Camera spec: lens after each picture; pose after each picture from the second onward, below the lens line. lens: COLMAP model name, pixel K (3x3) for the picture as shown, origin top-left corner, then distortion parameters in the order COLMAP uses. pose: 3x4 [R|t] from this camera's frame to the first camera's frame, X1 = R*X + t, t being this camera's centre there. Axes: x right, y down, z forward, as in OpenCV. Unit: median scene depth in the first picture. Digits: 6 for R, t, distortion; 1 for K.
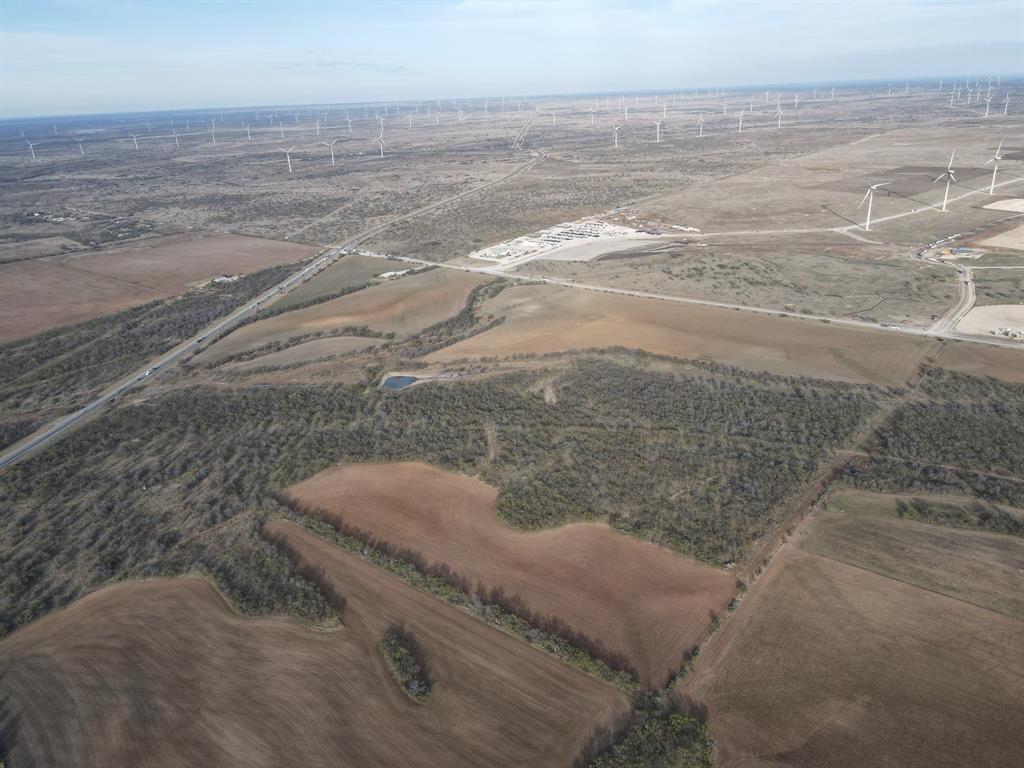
lens RADIAL K [[754.7, 0, 512.0], [0, 754.7, 384.0], [0, 0, 1]] dist [-0.009356, 0.038207]
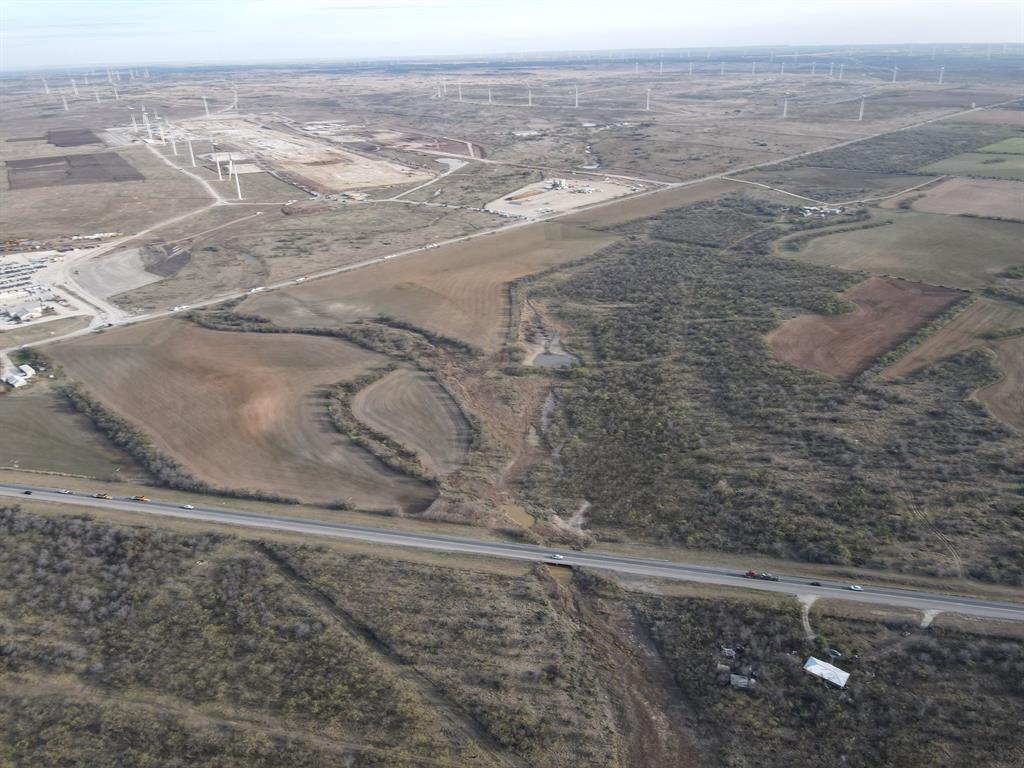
lens RADIAL K [[754.7, 0, 512.0], [0, 754.7, 384.0], [0, 0, 1]] dist [-0.009356, 0.038207]
pose [[0.117077, -0.373293, 0.920296, -0.917243], [0.383300, 0.871853, 0.304881, -0.250691], [-0.916174, 0.317055, 0.245157, 0.763814]]
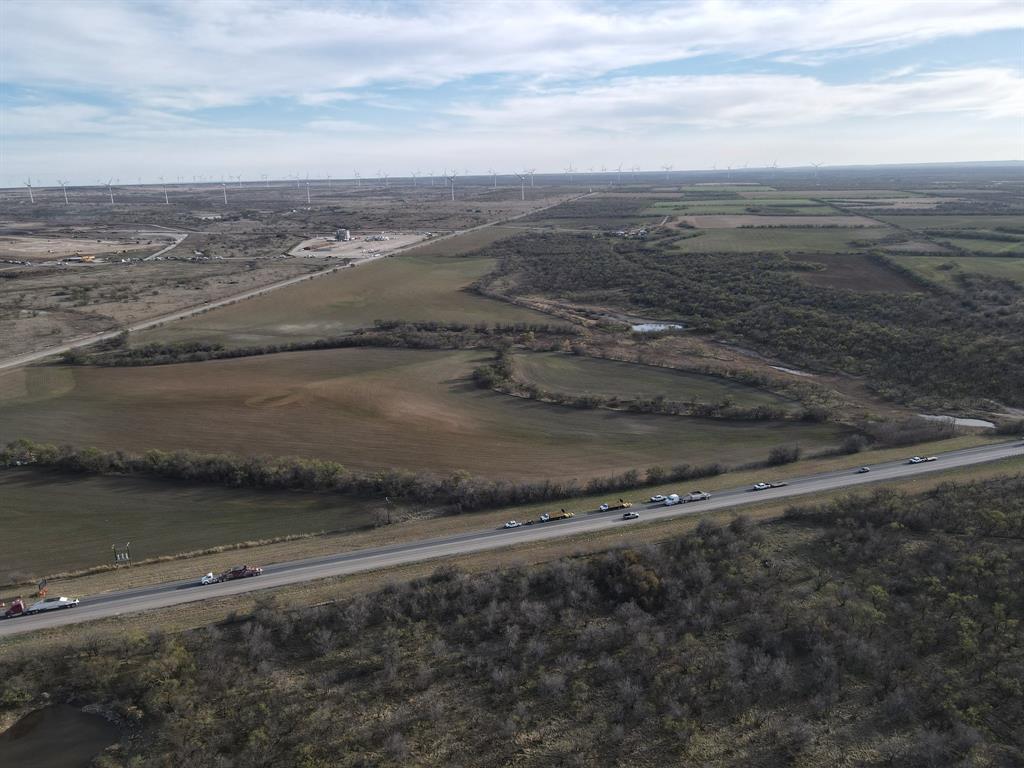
lens RADIAL K [[754.7, 0, 512.0], [0, 754.7, 384.0], [0, 0, 1]] dist [-0.009356, 0.038207]
pose [[-0.413811, -0.202010, 0.887667, -0.704263], [0.371690, 0.852604, 0.367304, -0.262231], [-0.831028, 0.481932, -0.277732, 1.253222]]
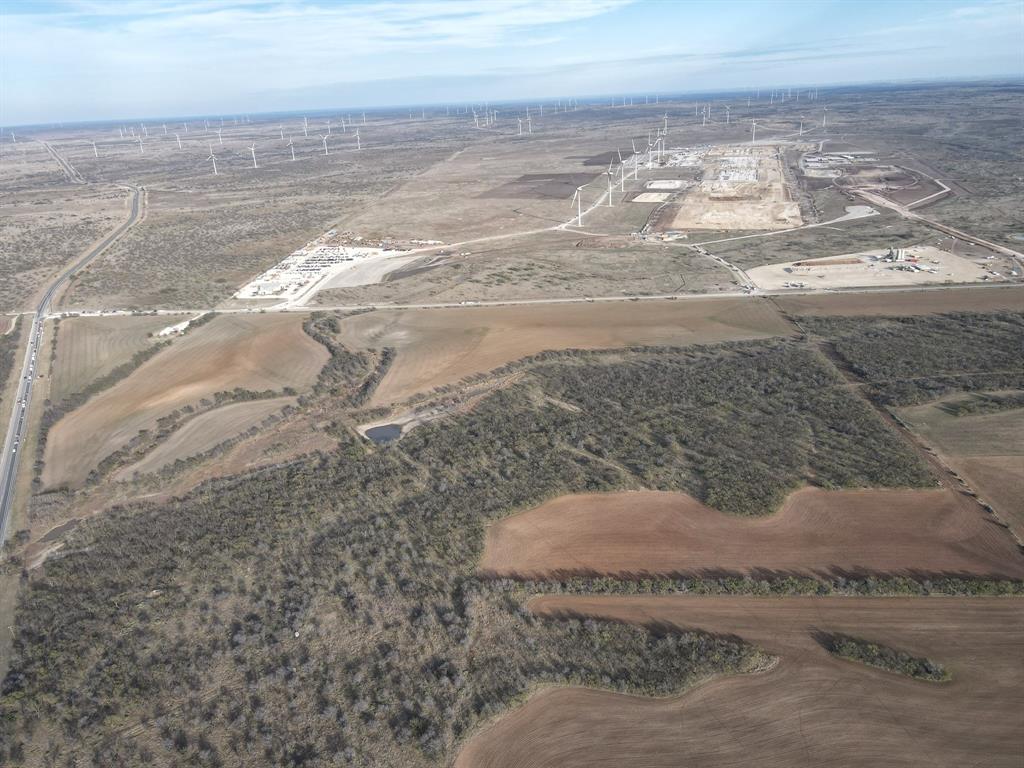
lens RADIAL K [[754.7, 0, 512.0], [0, 754.7, 384.0], [0, 0, 1]] dist [-0.009356, 0.038207]
pose [[0.823275, -0.203241, 0.530010, -0.433777], [0.220252, 0.974927, 0.031730, -0.047941], [-0.523170, 0.090613, 0.847398, 0.174796]]
